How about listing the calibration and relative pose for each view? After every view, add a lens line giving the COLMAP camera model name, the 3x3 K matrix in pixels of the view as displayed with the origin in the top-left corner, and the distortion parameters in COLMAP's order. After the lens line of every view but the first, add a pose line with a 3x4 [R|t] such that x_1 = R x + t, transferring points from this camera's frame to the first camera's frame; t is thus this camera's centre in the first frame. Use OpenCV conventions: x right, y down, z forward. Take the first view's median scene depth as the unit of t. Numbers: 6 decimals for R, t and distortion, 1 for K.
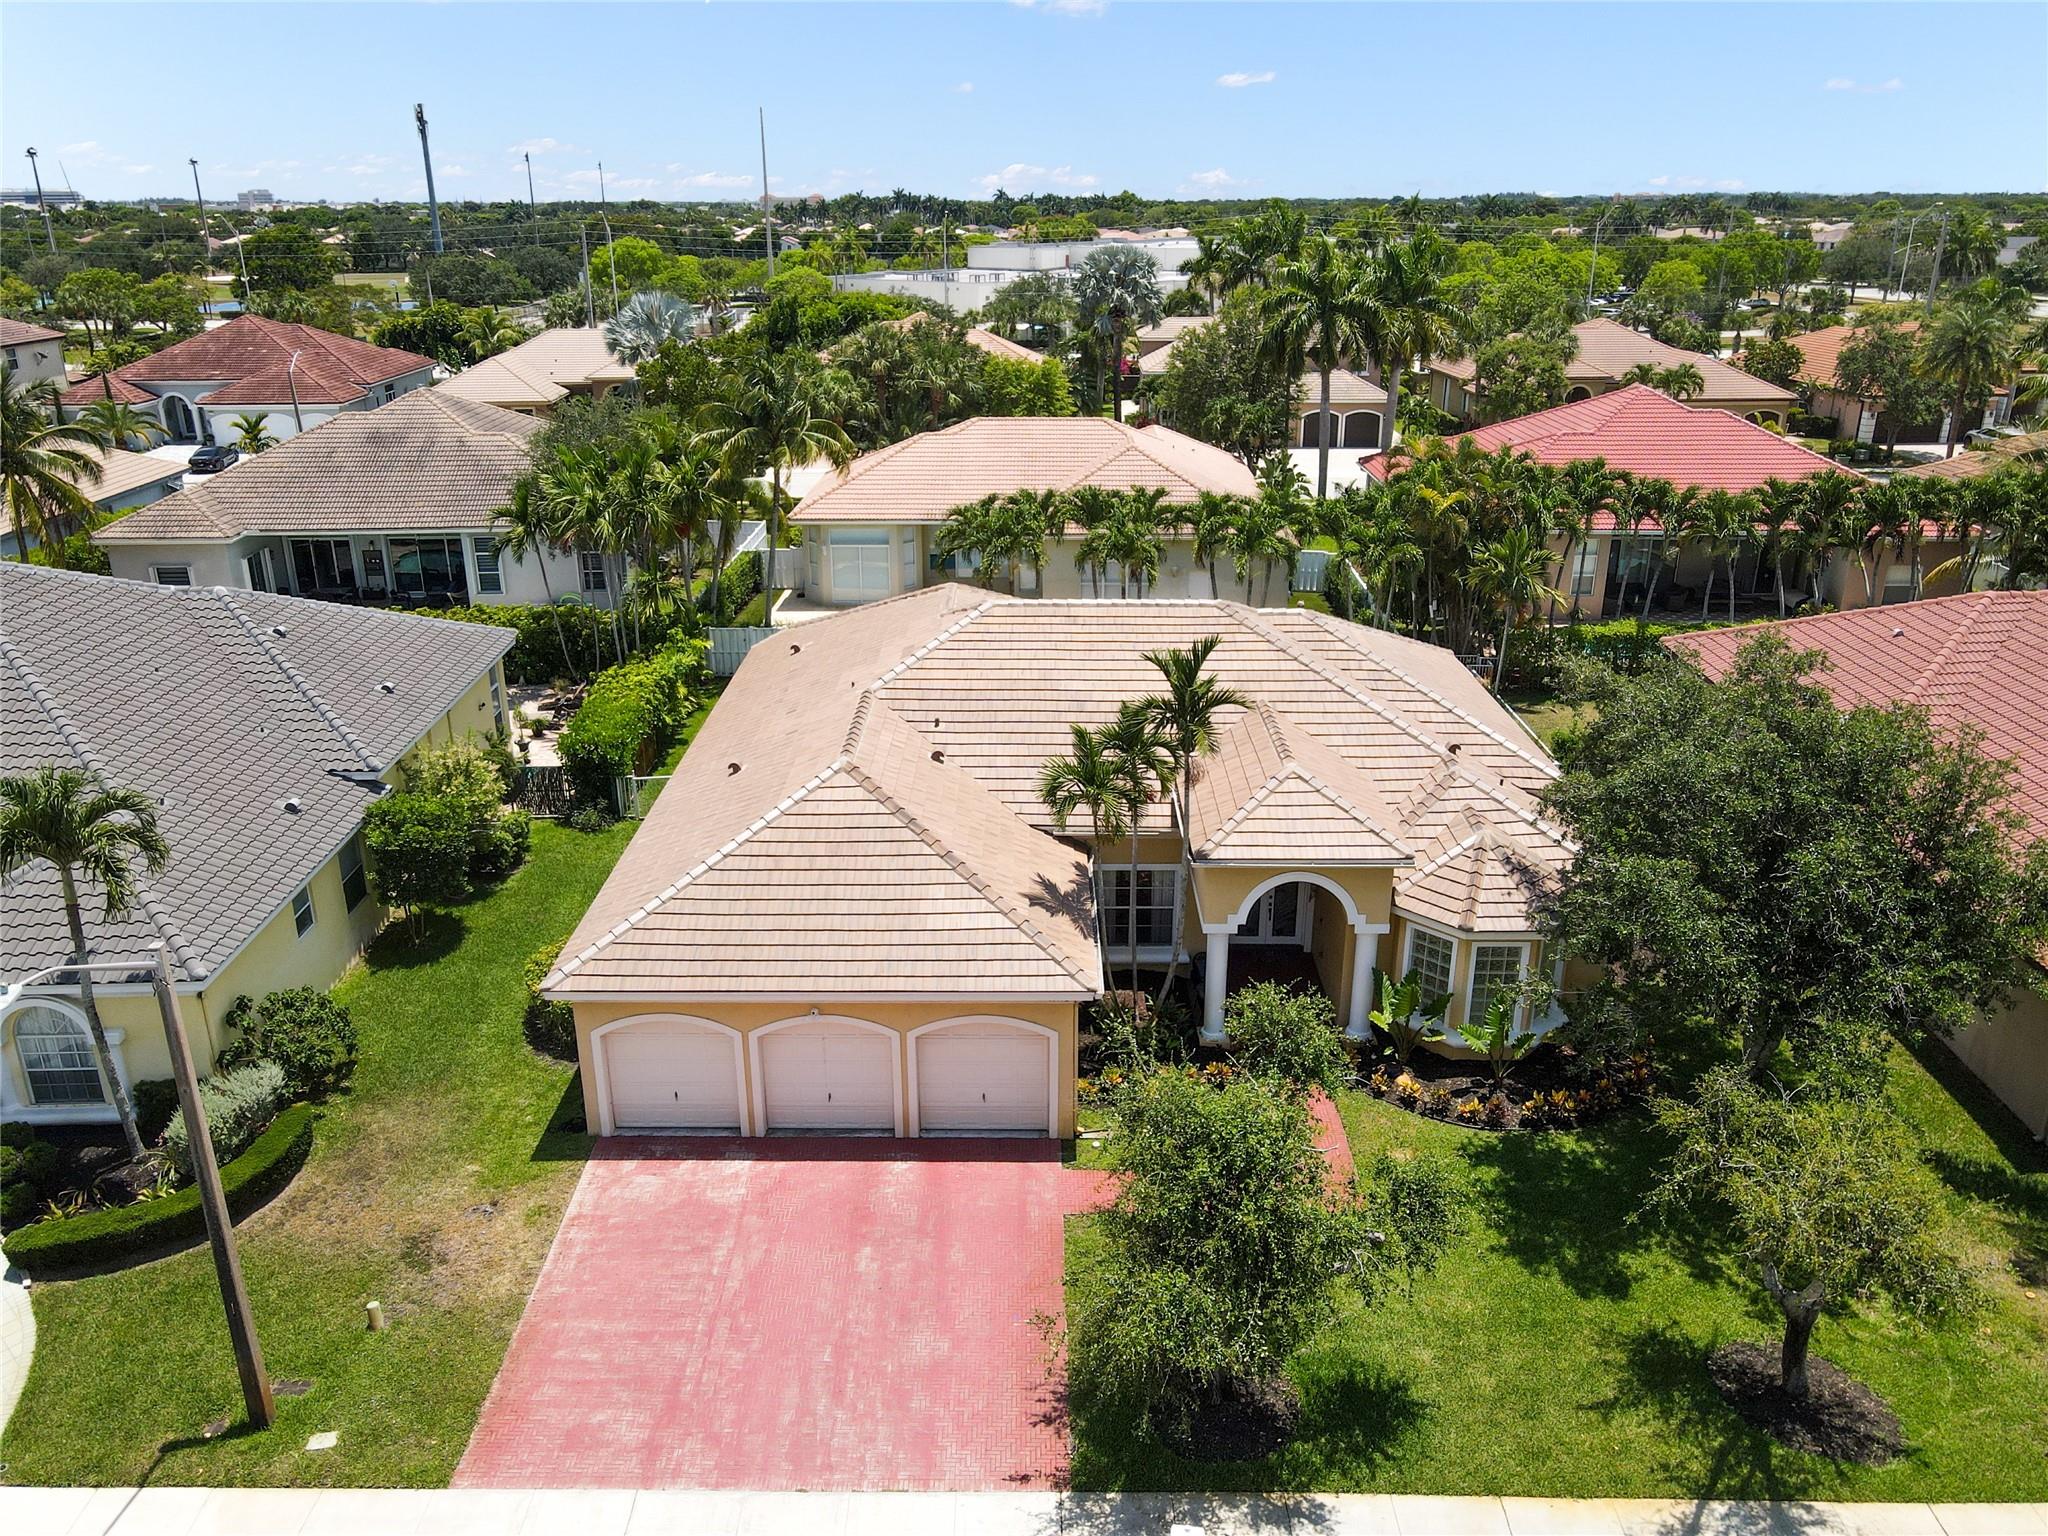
lens RADIAL K [[1507.4, 0, 1021.7], [0, 1507.4, 754.3], [0, 0, 1]] dist [0.008866, 0.007277]
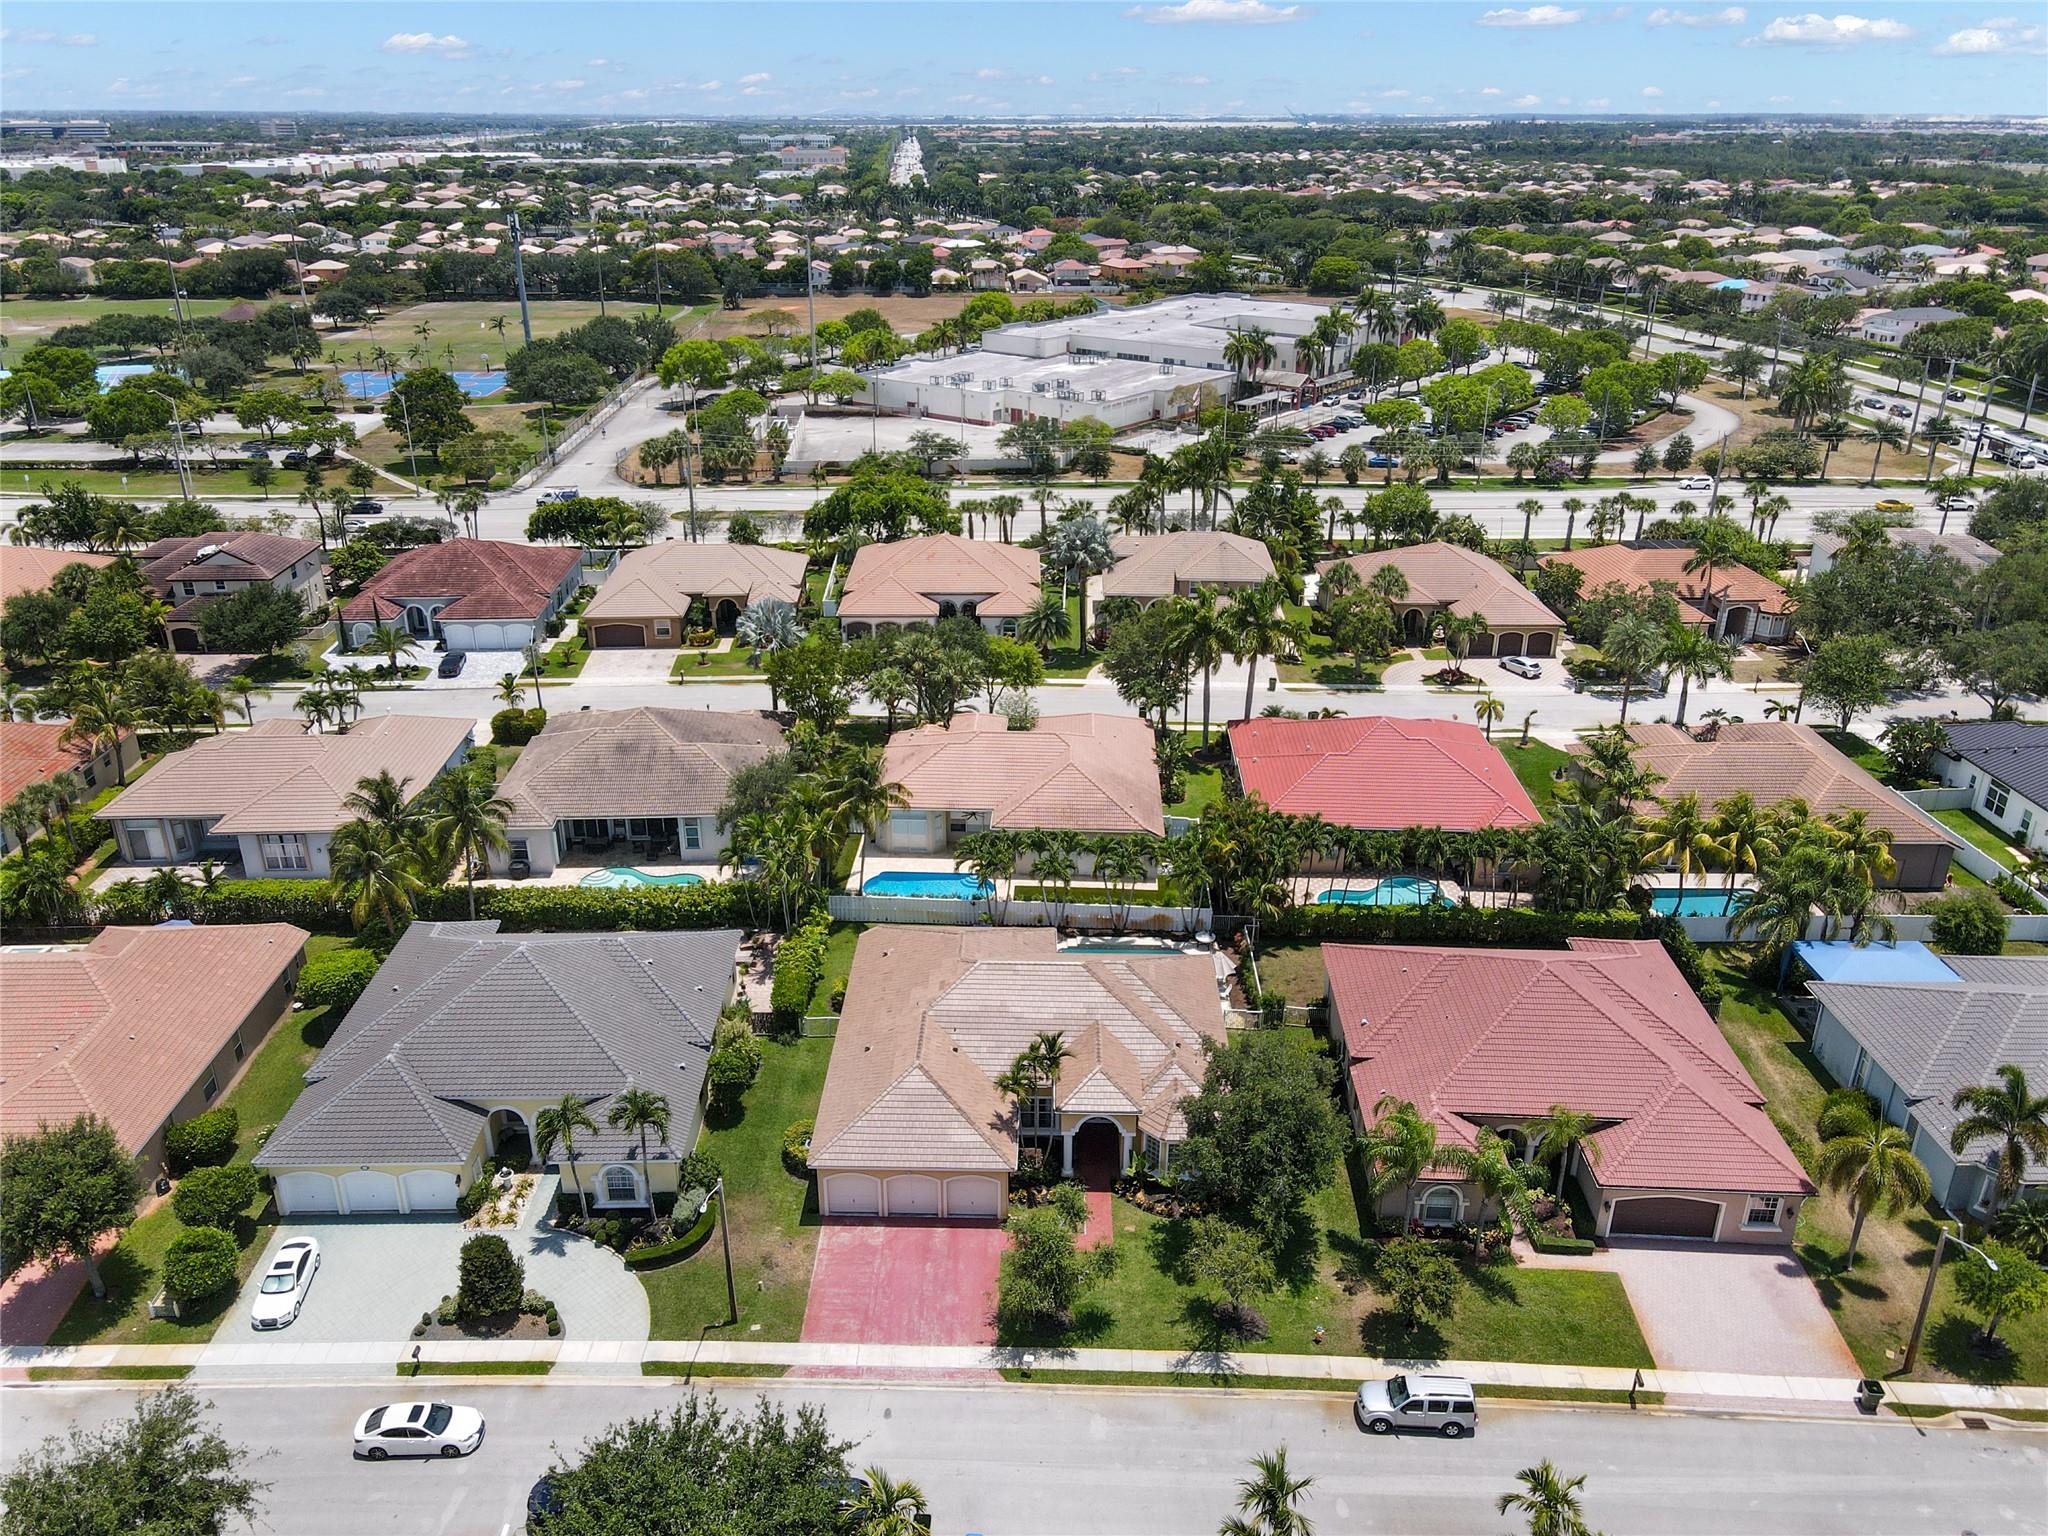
lens RADIAL K [[1507.4, 0, 1033.2], [0, 1507.4, 763.6], [0, 0, 1]] dist [0.008866, 0.007277]
pose [[0.999880, 0.015449, 0.001129, 0.073123], [-0.015489, 0.998265, 0.056802, -0.759443], [-0.000250, -0.056813, 0.998385, -1.738716]]
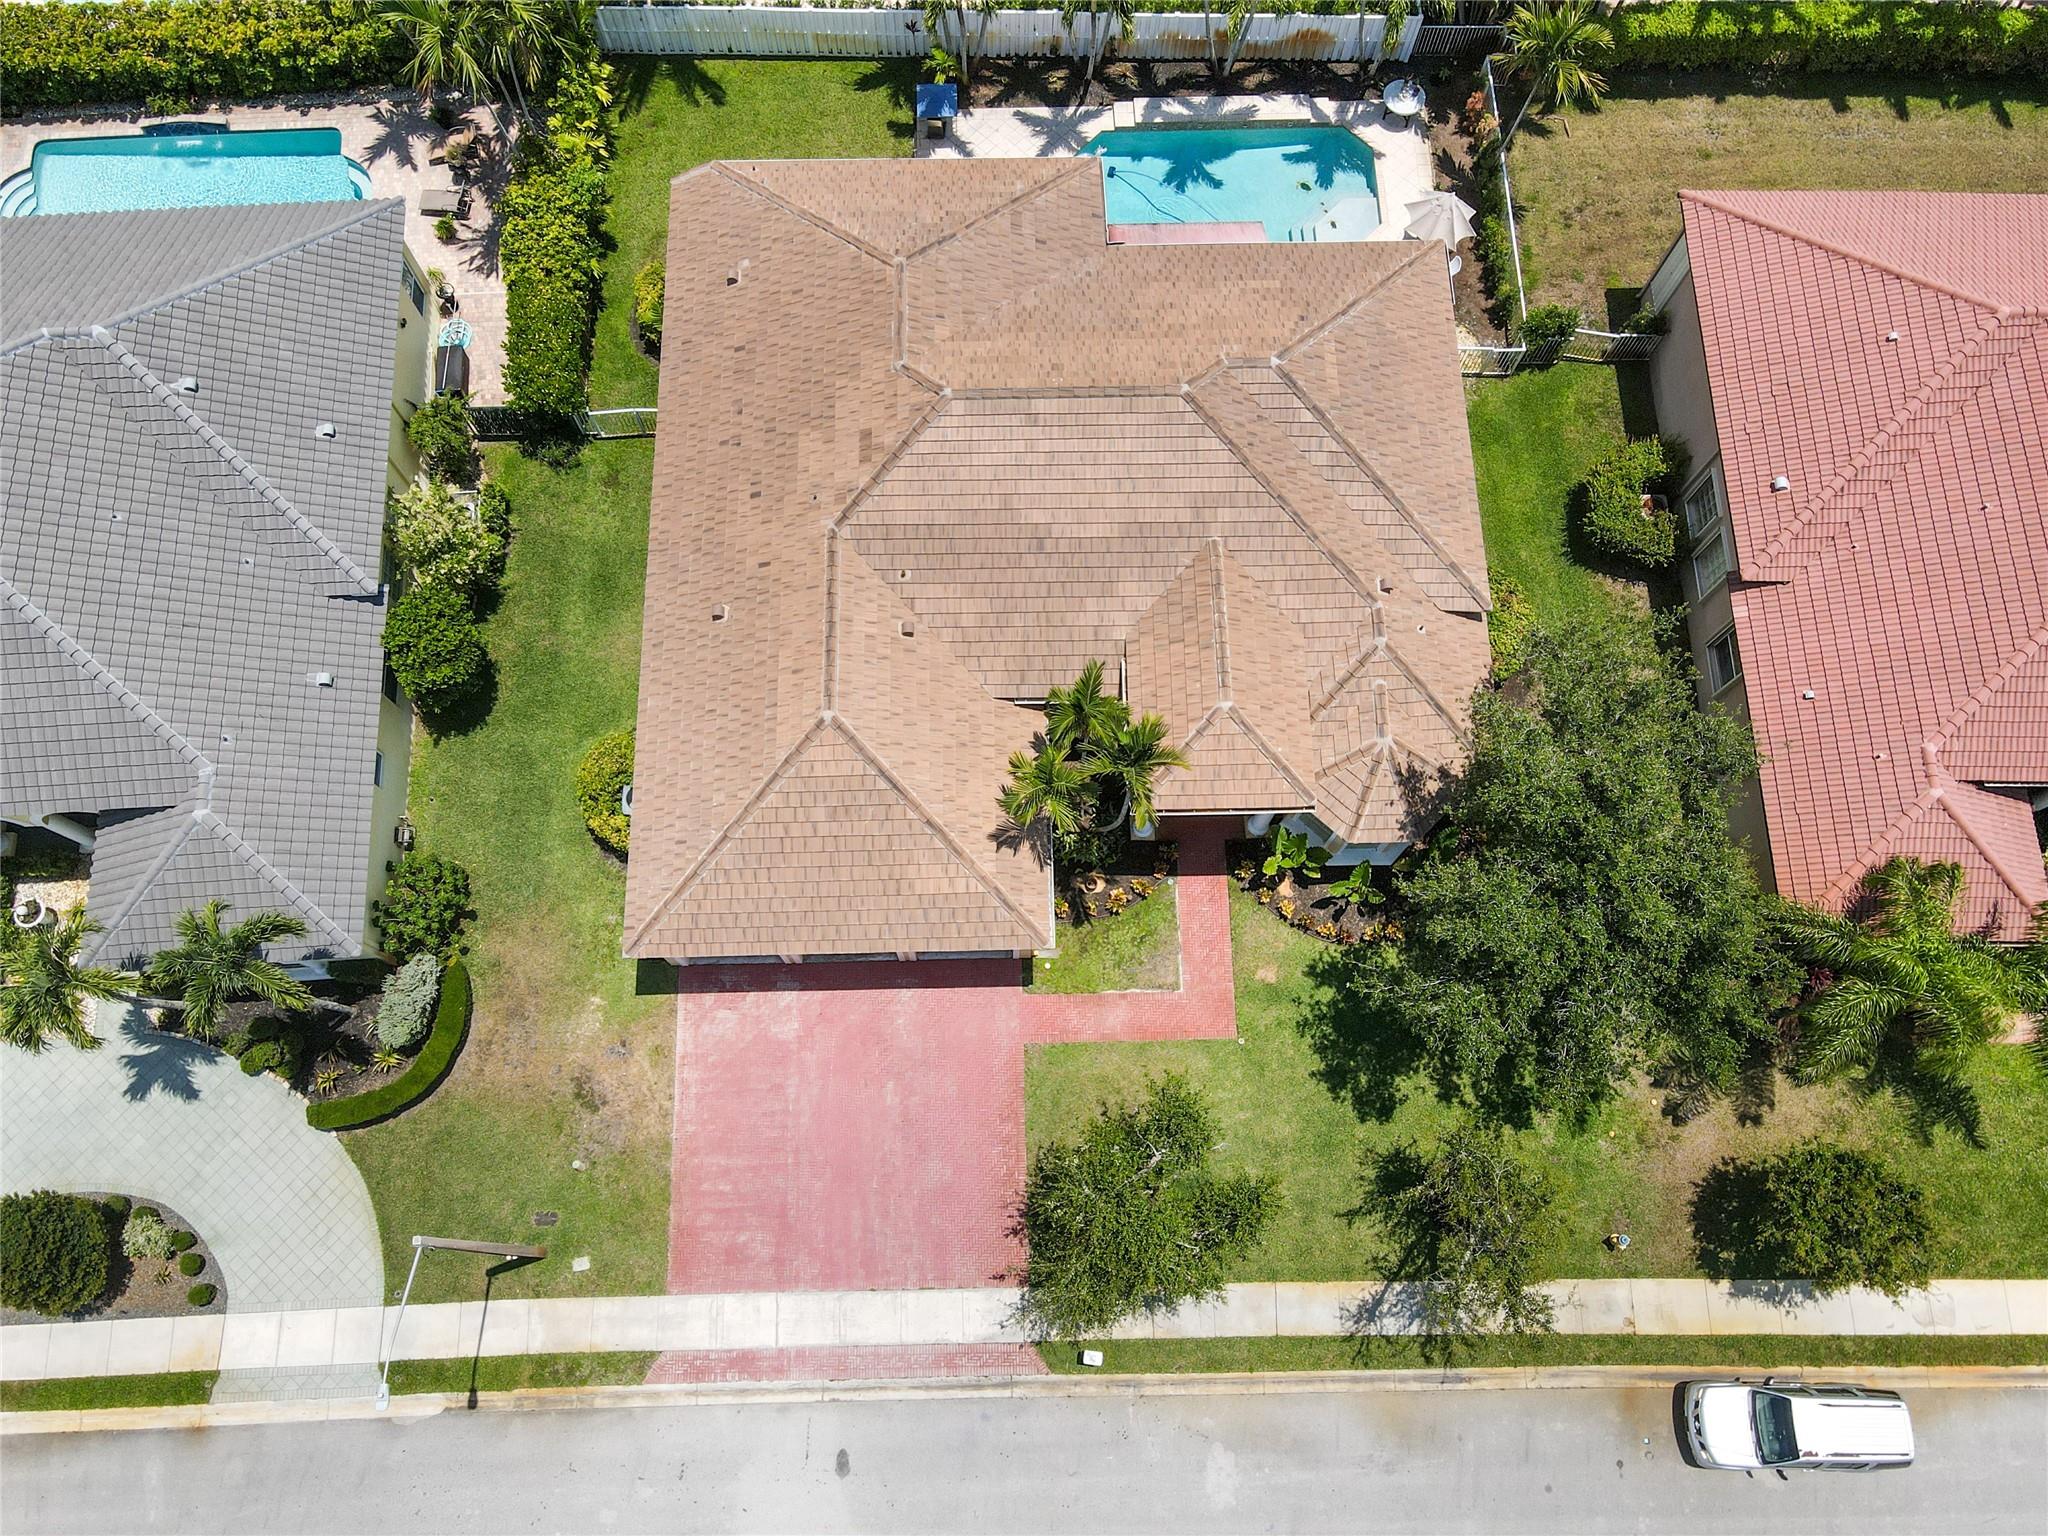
lens RADIAL K [[1507.4, 0, 1017.1], [0, 1507.4, 763.3], [0, 0, 1]] dist [0.008866, 0.007277]
pose [[0.999545, -0.021771, 0.020898, -0.002970], [-0.002622, 0.627220, 0.778838, -1.028616], [-0.030064, -0.778538, 0.626877, 0.321018]]
